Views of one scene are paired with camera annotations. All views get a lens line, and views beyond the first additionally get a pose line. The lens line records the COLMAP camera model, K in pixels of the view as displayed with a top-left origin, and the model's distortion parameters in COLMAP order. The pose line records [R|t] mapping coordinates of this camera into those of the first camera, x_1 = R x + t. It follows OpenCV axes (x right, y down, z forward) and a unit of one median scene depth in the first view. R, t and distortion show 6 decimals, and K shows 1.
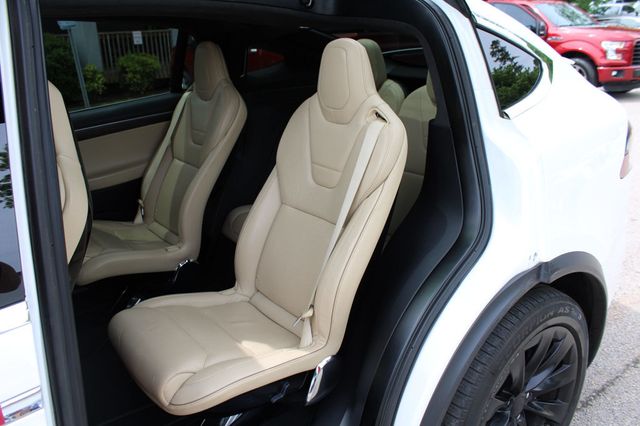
lens RADIAL K [[537.2, 0, 320.3], [0, 537.2, 216.1], [0, 0, 1]] dist [-0.167643, 0.150175]
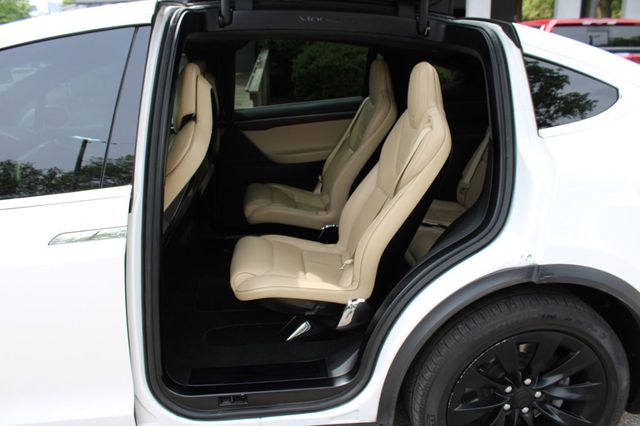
lens RADIAL K [[537.2, 0, 320.3], [0, 537.2, 216.1], [0, 0, 1]] dist [-0.167643, 0.150175]
pose [[0.833656, 0.179675, -0.522240, 0.573087], [-0.191389, 0.980993, 0.031991, 0.037296], [0.518061, 0.073281, 0.852199, -0.190839]]
